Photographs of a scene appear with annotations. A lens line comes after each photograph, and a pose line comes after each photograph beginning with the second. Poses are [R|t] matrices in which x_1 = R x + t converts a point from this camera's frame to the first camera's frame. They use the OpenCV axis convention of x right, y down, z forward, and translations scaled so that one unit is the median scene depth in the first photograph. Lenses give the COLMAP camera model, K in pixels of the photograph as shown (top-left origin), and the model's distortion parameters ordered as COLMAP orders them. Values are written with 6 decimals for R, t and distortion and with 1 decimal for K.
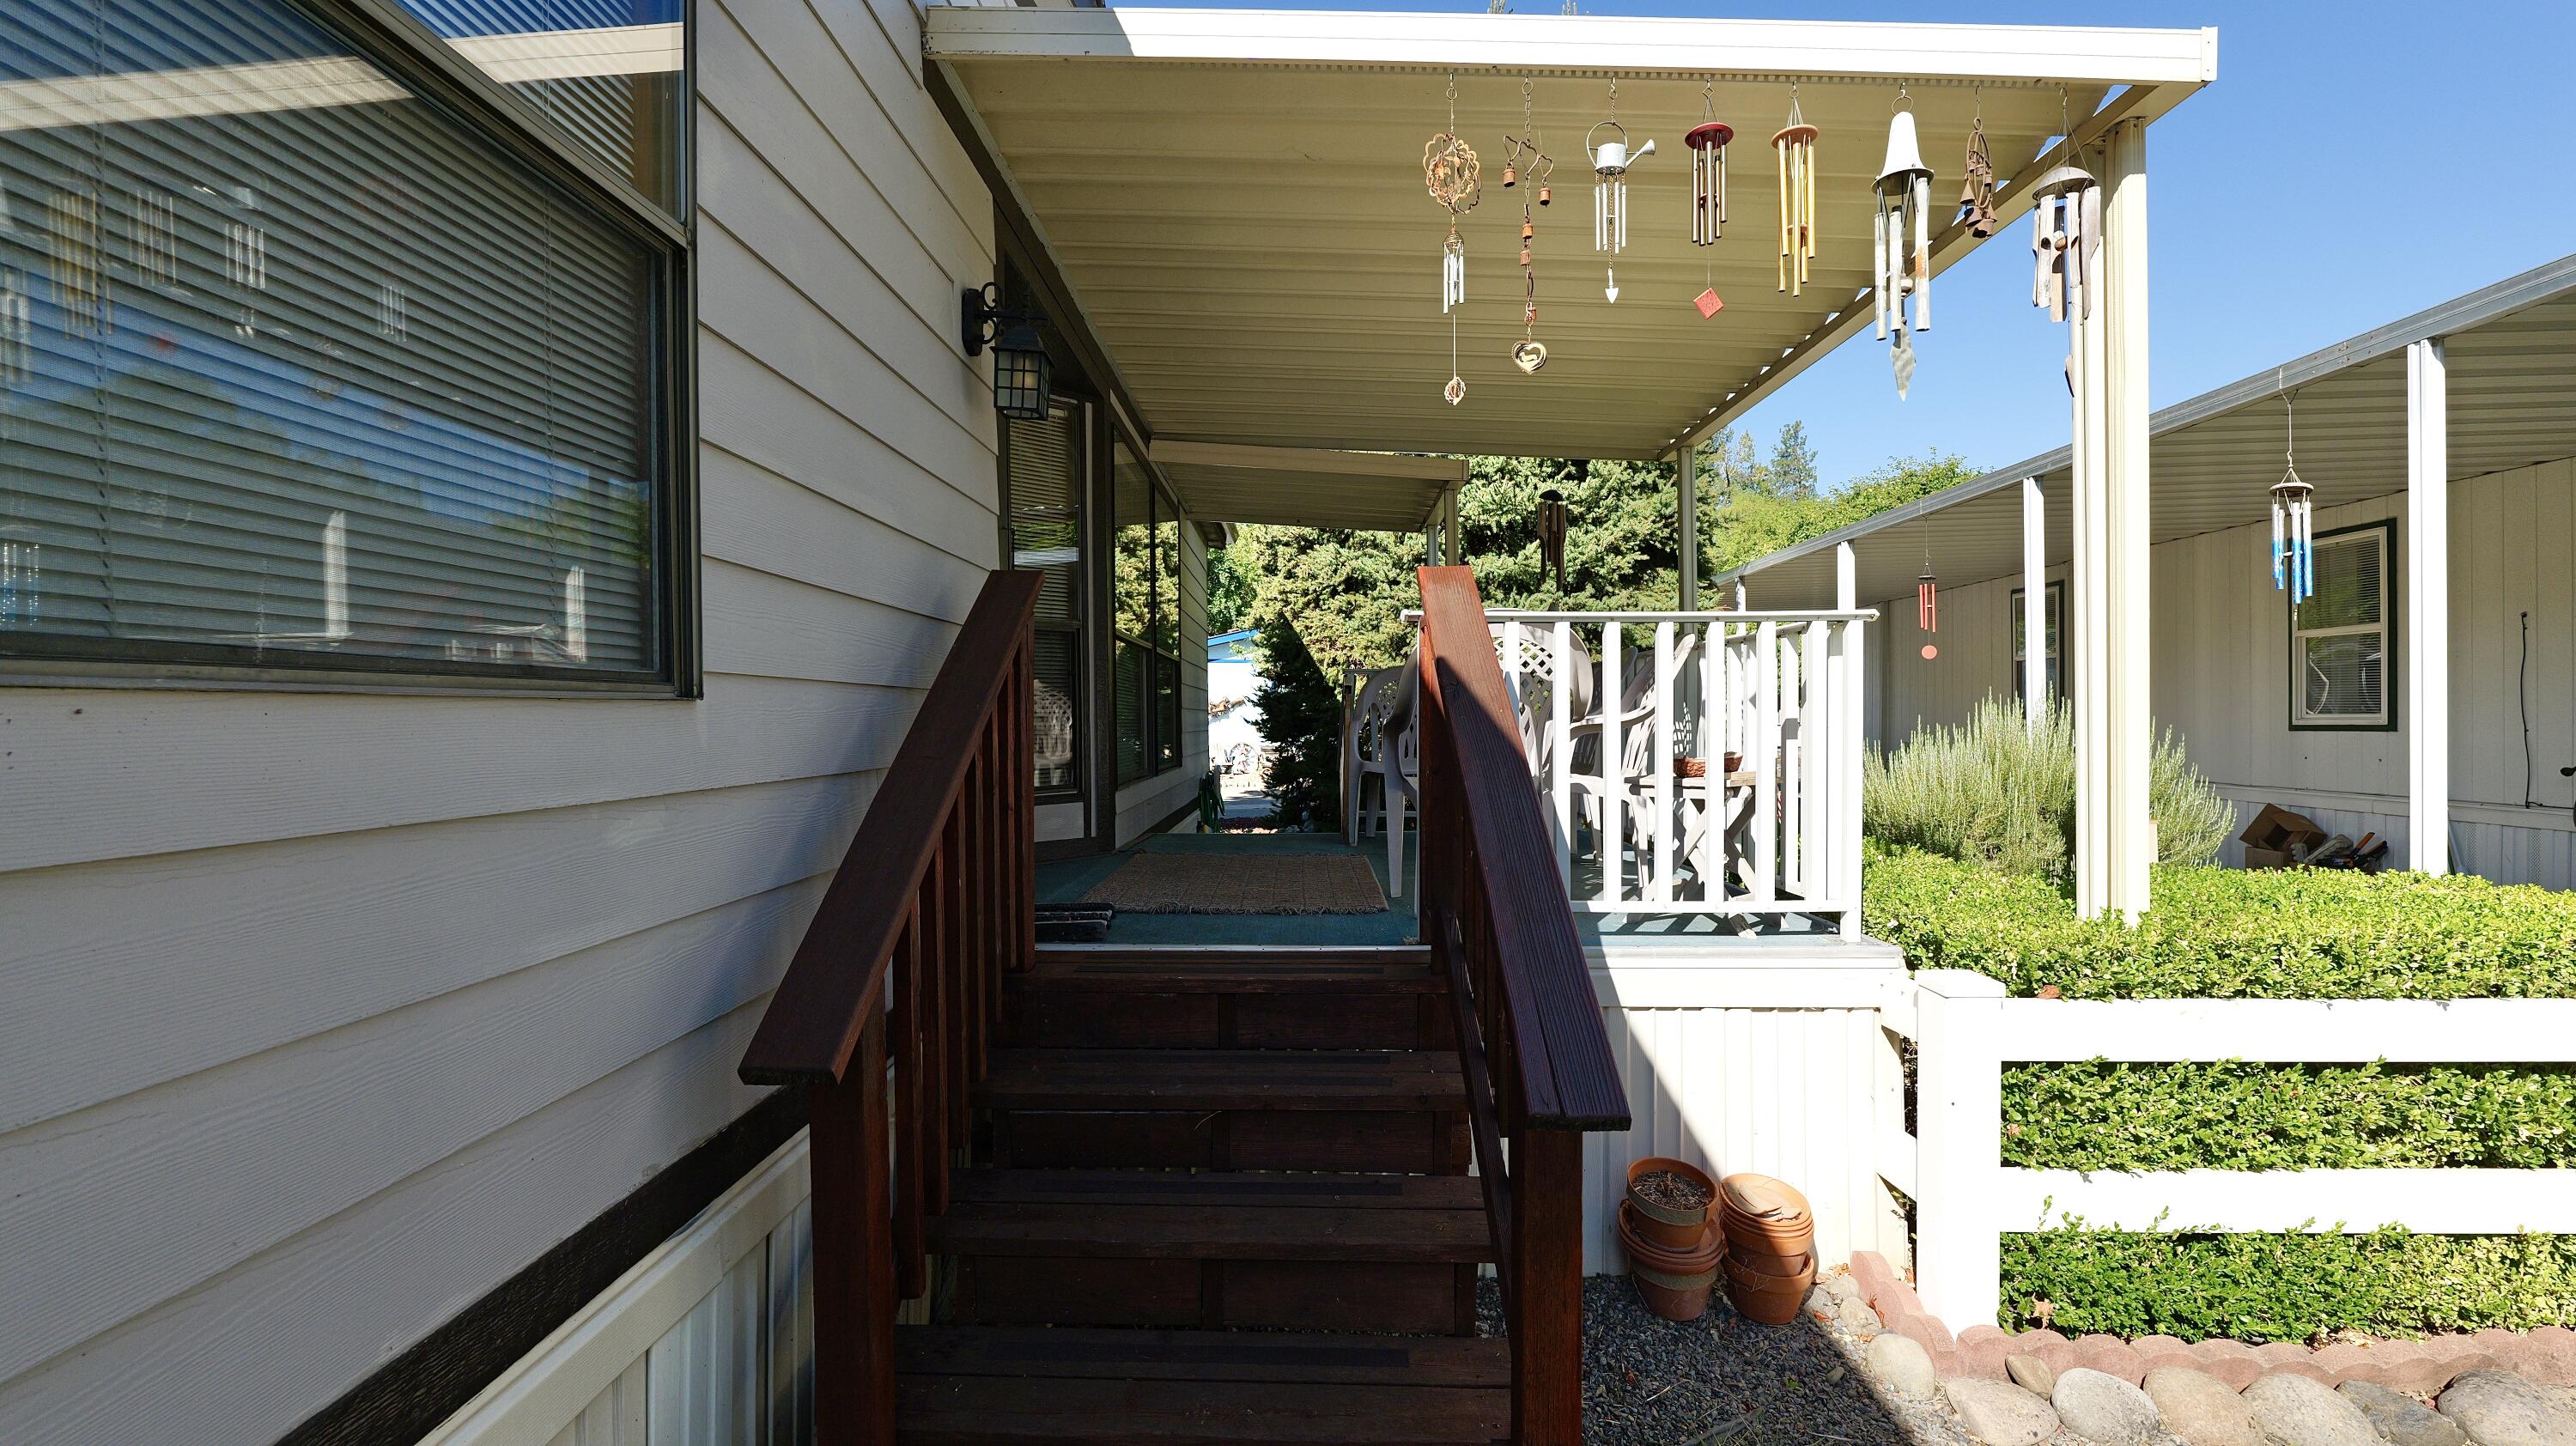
lens RADIAL K [[1047.3, 0, 1284.1], [0, 1047.3, 723.6], [0, 0, 1]] dist [-0.013099, 0.000396]
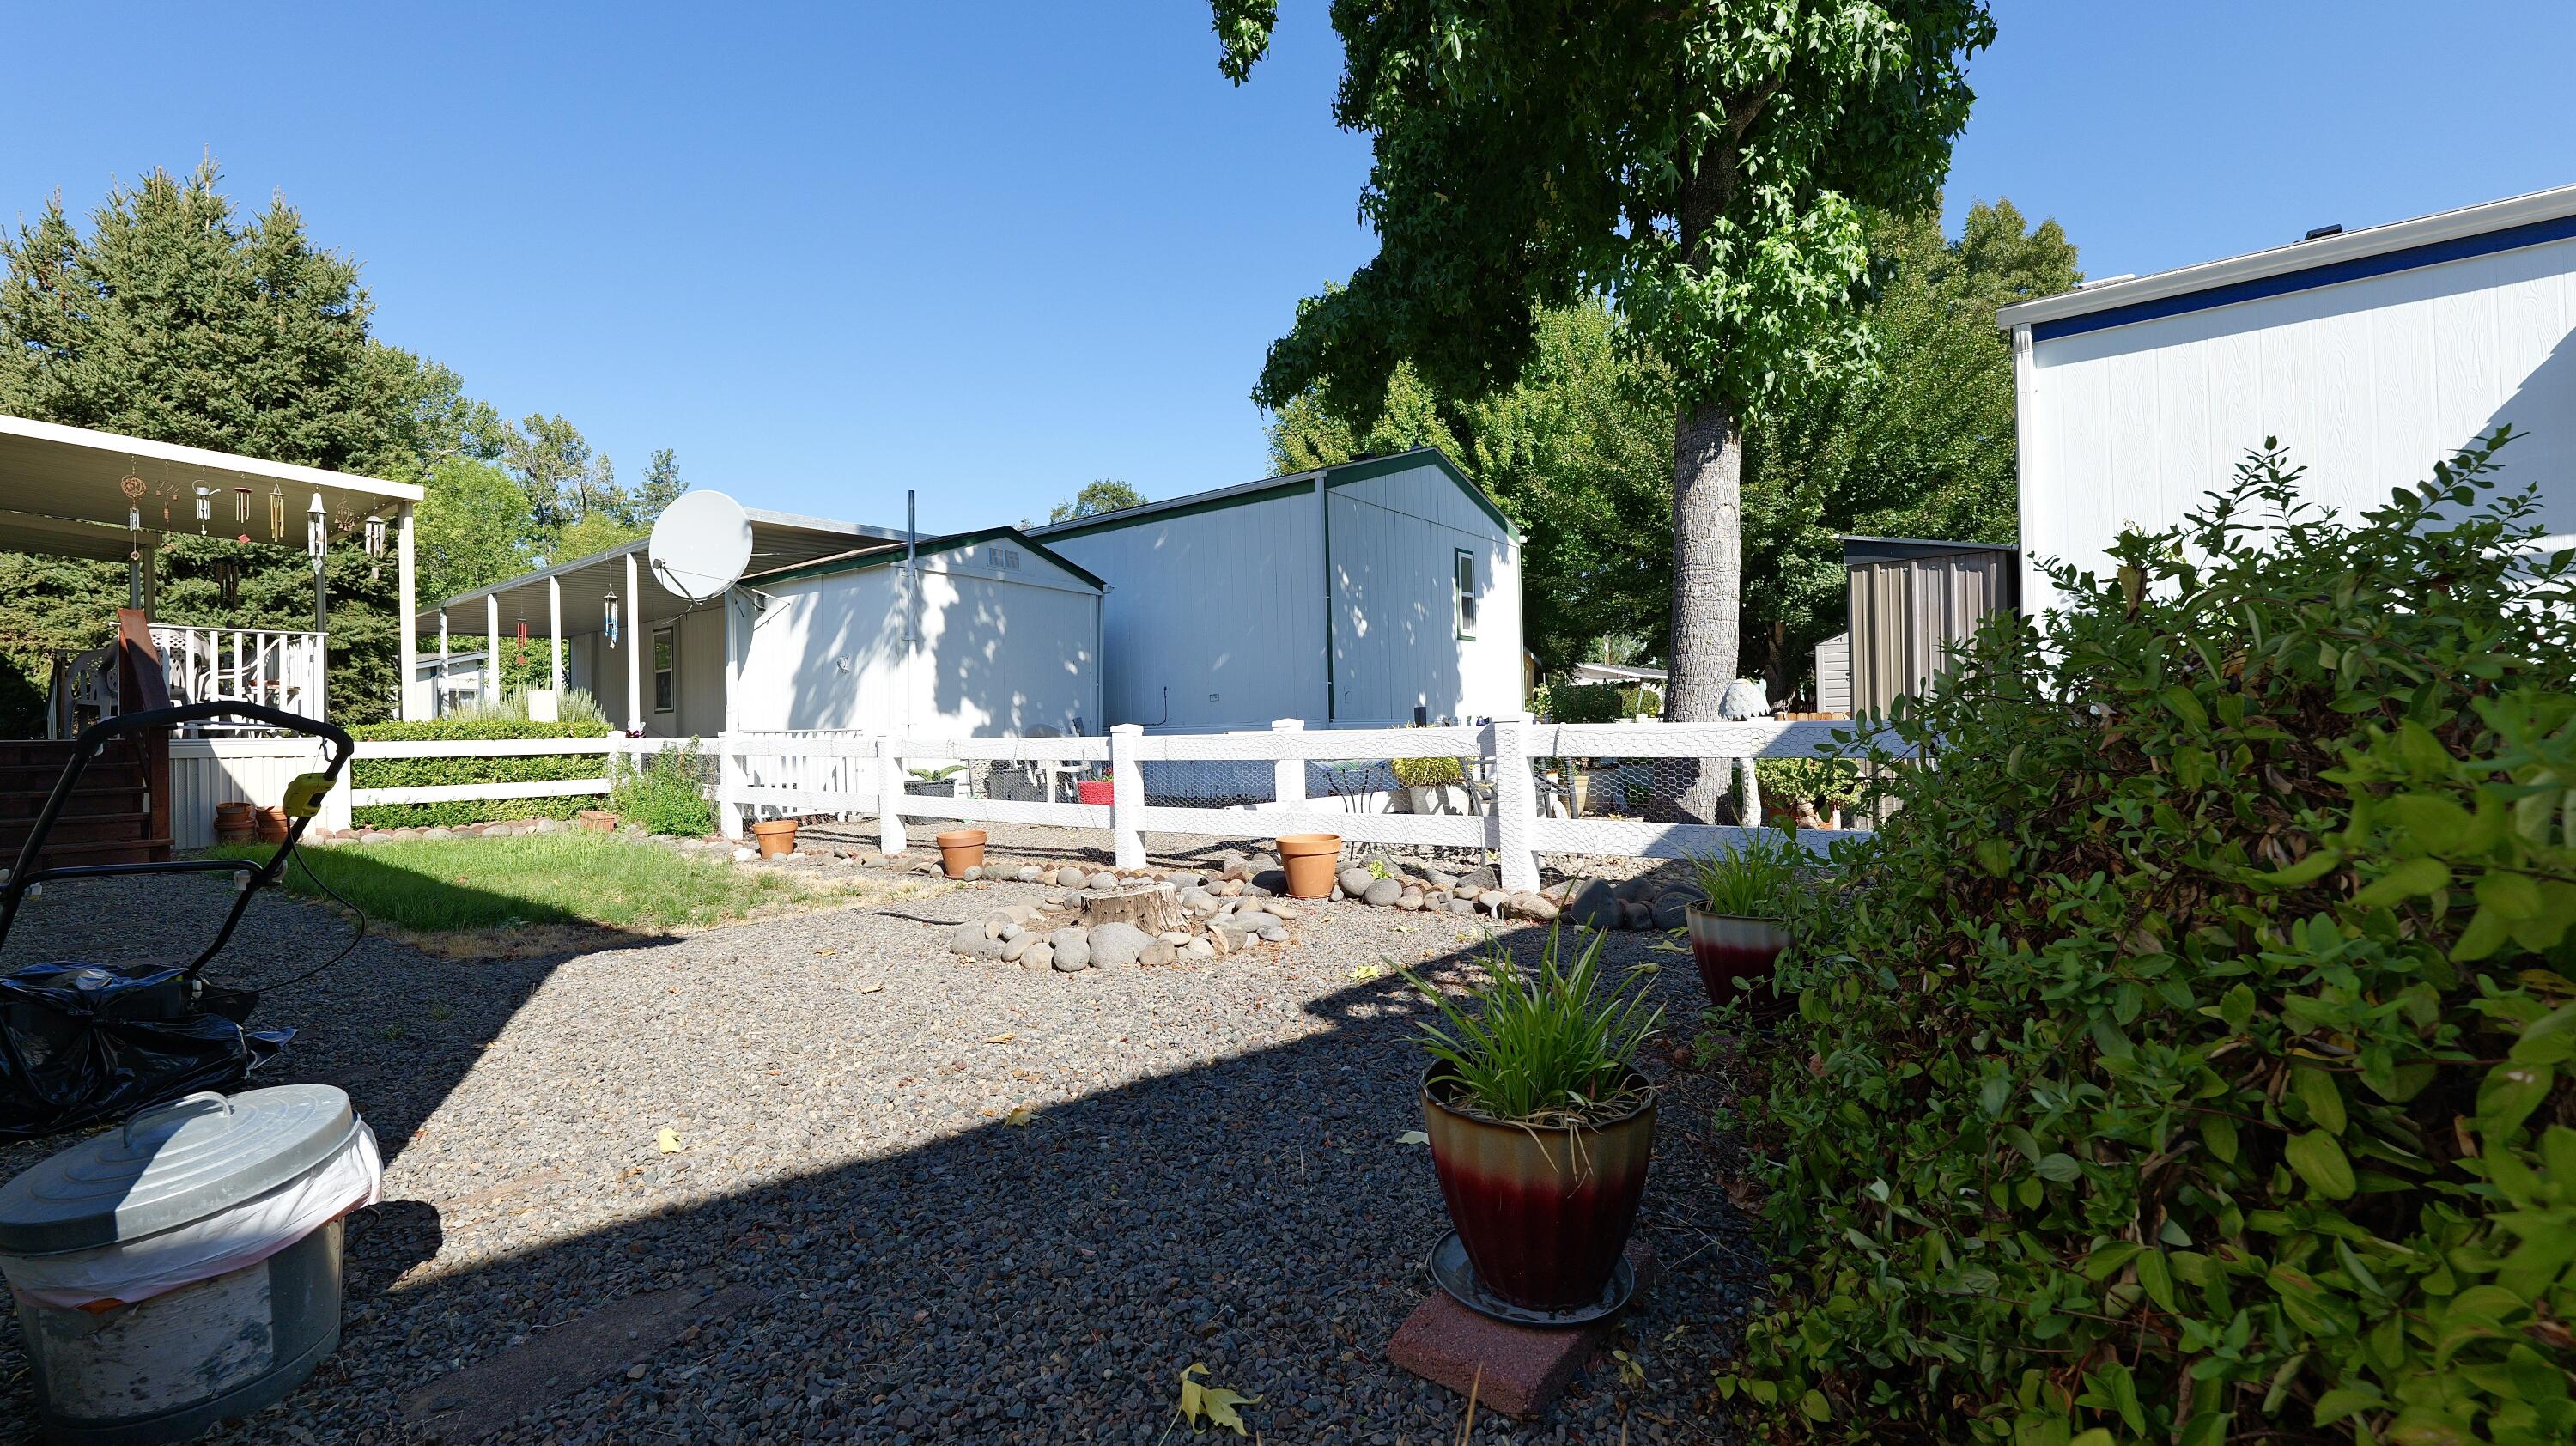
lens RADIAL K [[1047.3, 0, 1284.1], [0, 1047.3, 723.6], [0, 0, 1]] dist [-0.013099, 0.000396]
pose [[0.564729, -0.000717, 0.825276, -0.299838], [0.022262, 0.999649, -0.014366, 0.209978], [-0.824976, 0.026485, 0.564546, -2.423957]]
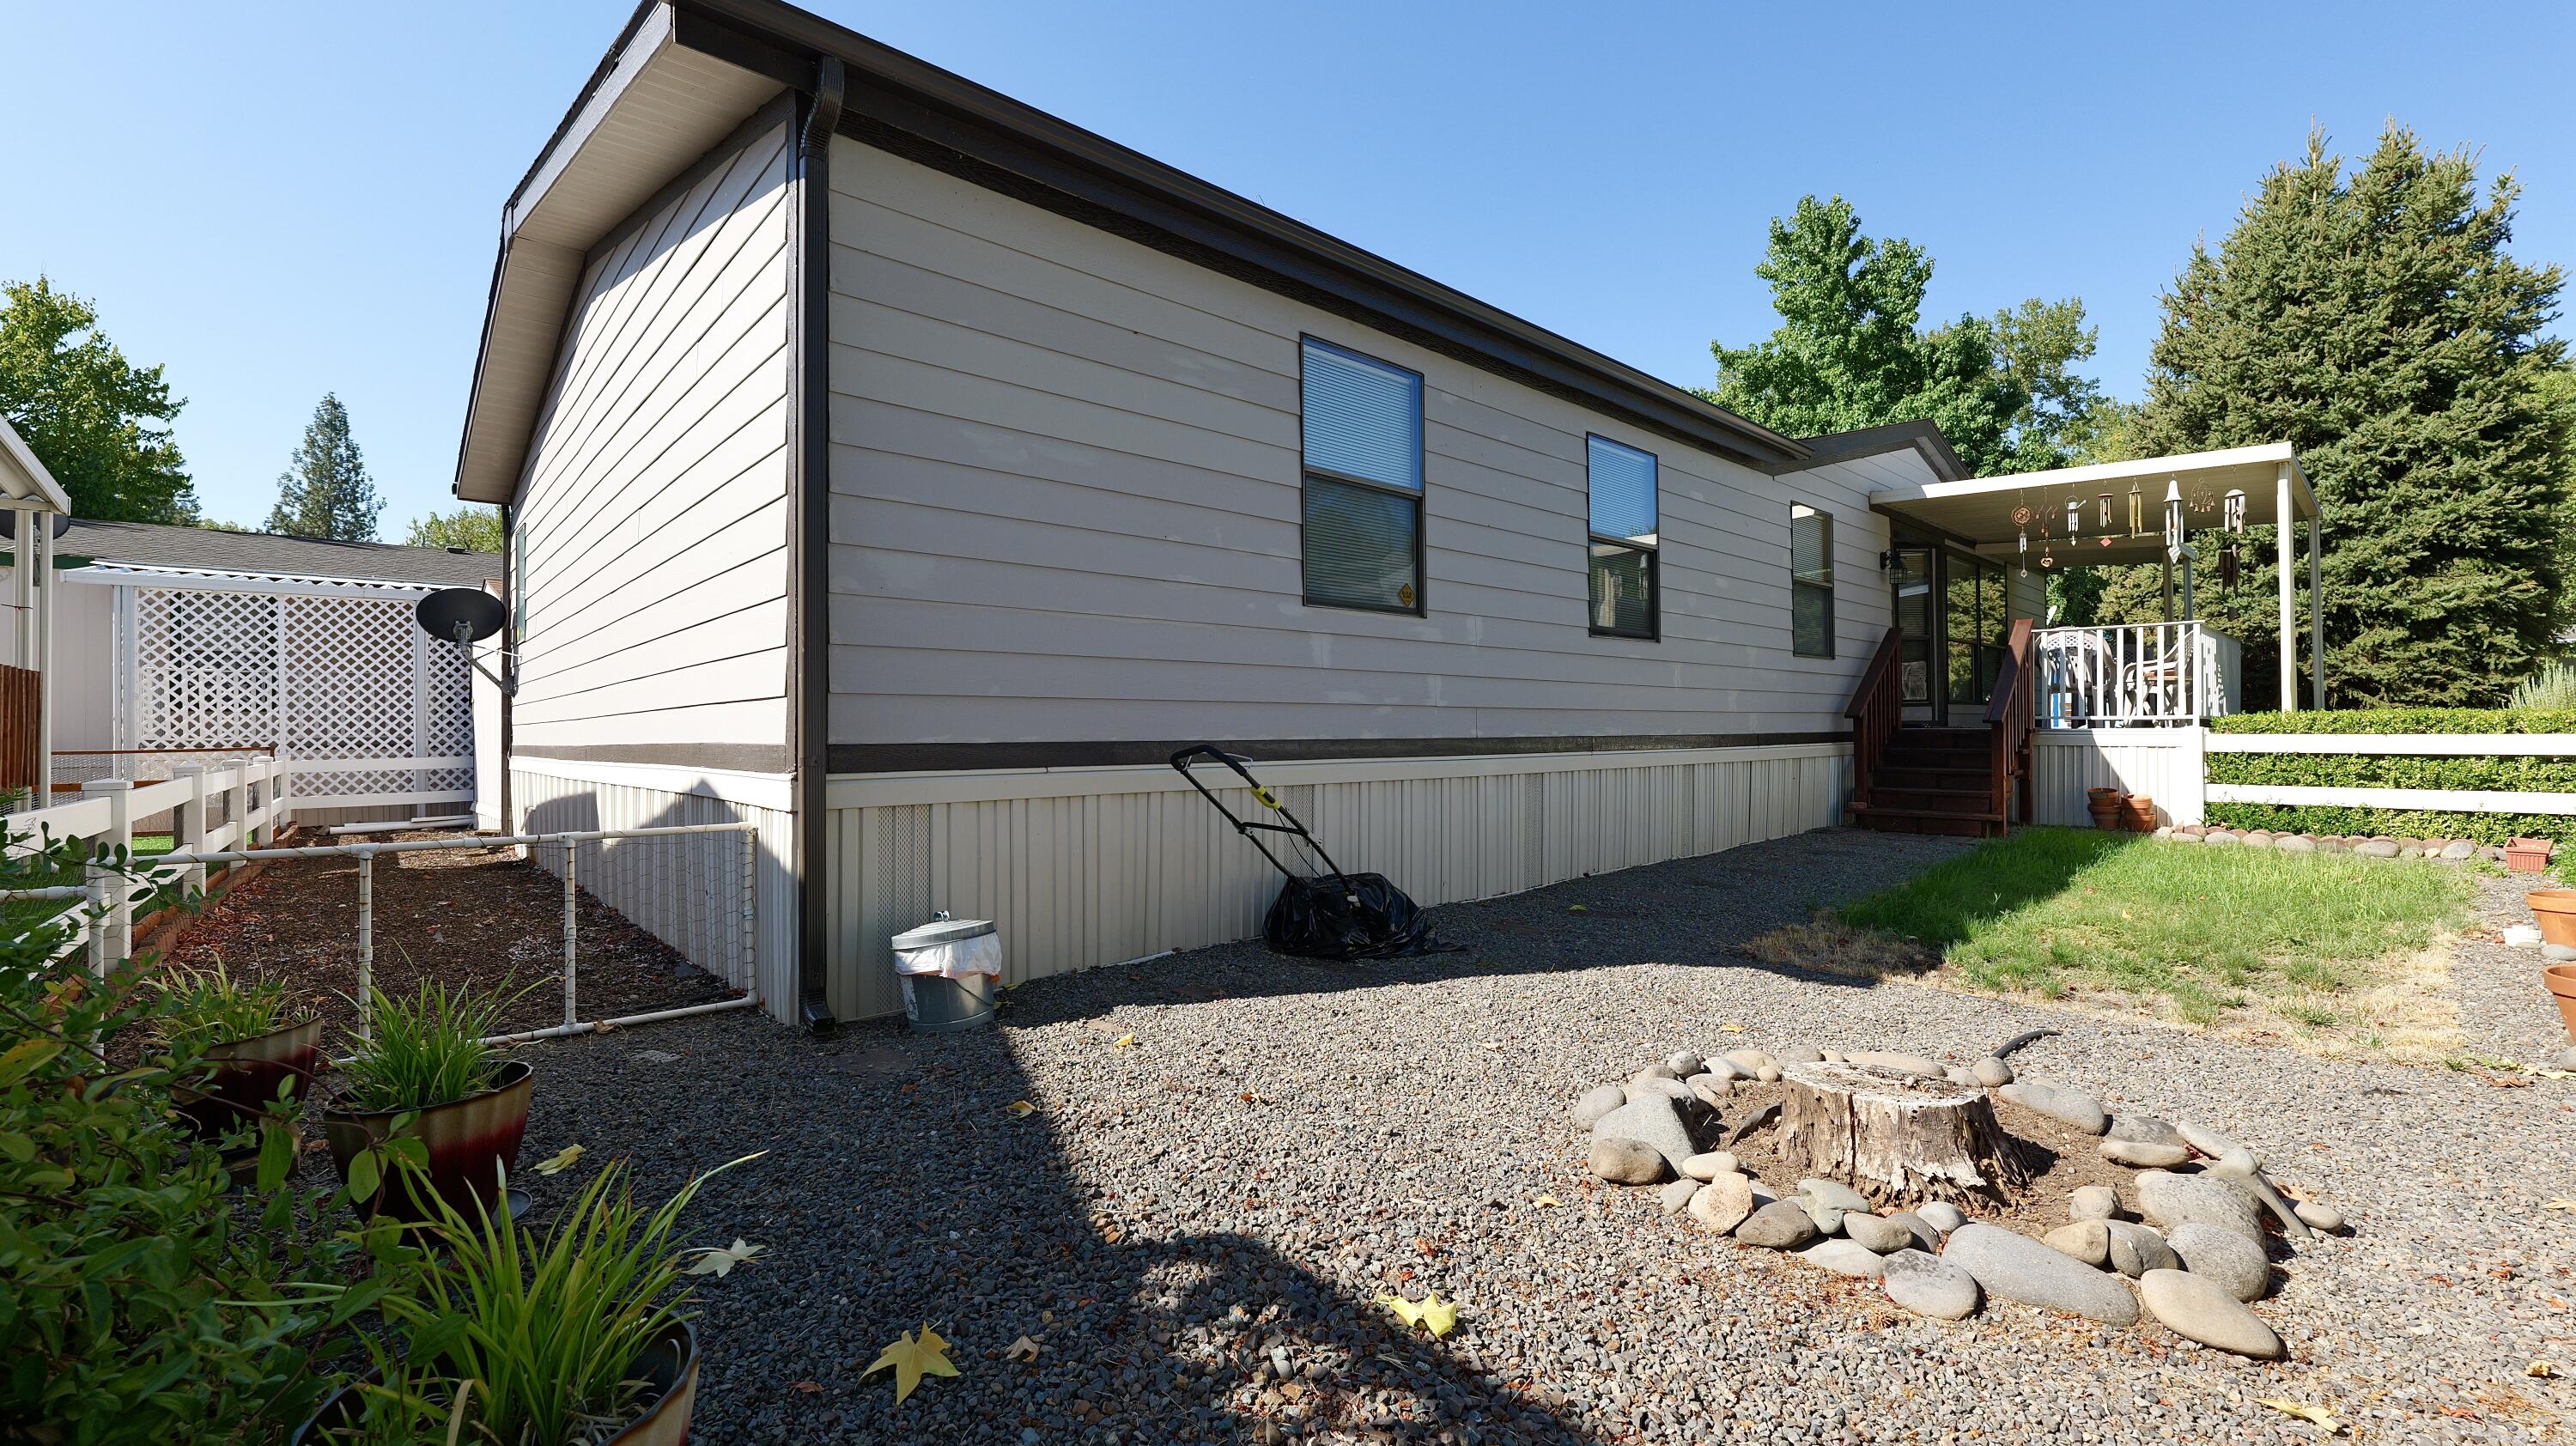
lens RADIAL K [[1047.3, 0, 1284.1], [0, 1047.3, 723.6], [0, 0, 1]] dist [-0.013099, 0.000396]
pose [[0.689424, -0.000606, -0.724357, 0.693072], [-0.001898, 0.999995, -0.002643, 0.158360], [0.724355, 0.003197, 0.689420, -2.339074]]
